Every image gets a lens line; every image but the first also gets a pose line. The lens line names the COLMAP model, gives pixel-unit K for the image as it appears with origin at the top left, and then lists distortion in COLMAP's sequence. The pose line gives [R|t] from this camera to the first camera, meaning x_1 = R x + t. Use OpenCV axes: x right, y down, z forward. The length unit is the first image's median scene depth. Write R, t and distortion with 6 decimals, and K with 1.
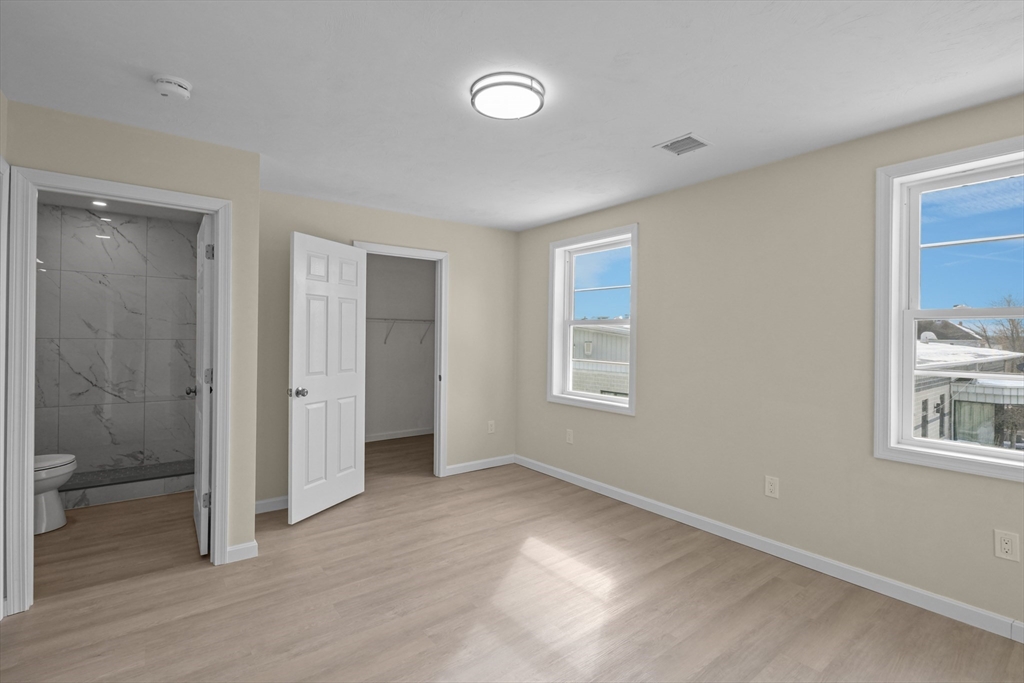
lens RADIAL K [[479.2, 0, 519.6], [0, 479.2, 336.2], [0, 0, 1]] dist [-0.001718, -0.001691]
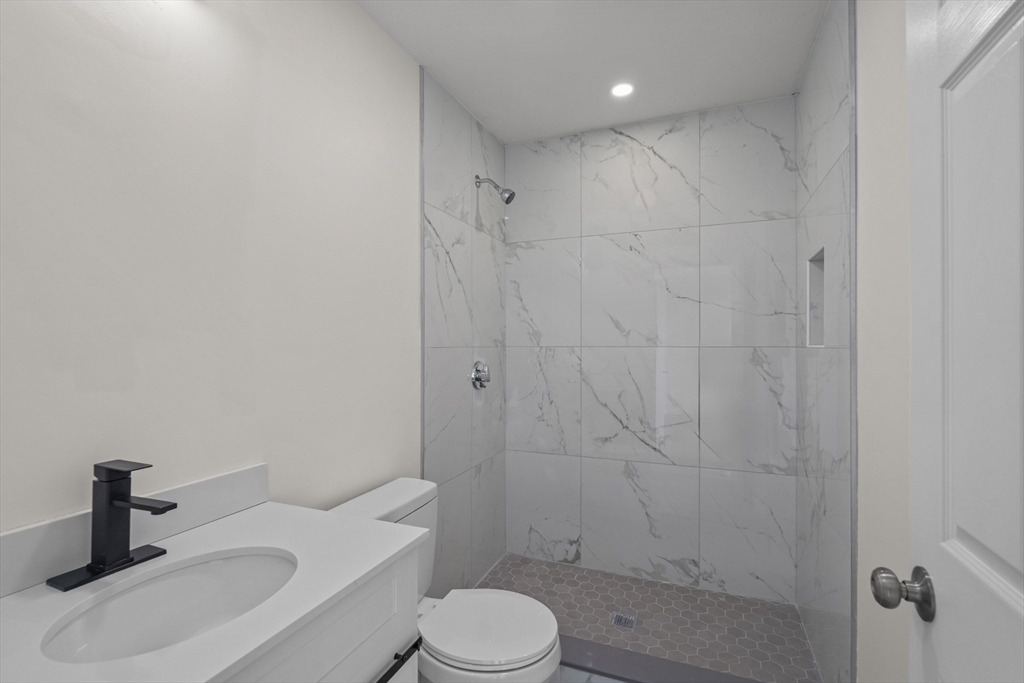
lens RADIAL K [[479.2, 0, 504.9], [0, 479.2, 348.9], [0, 0, 1]] dist [-0.001718, -0.001691]
pose [[0.507455, -0.010662, -0.861612, -0.480570], [0.008316, 0.999937, -0.007475, 0.011381], [0.861638, -0.003372, 0.507512, 0.603460]]
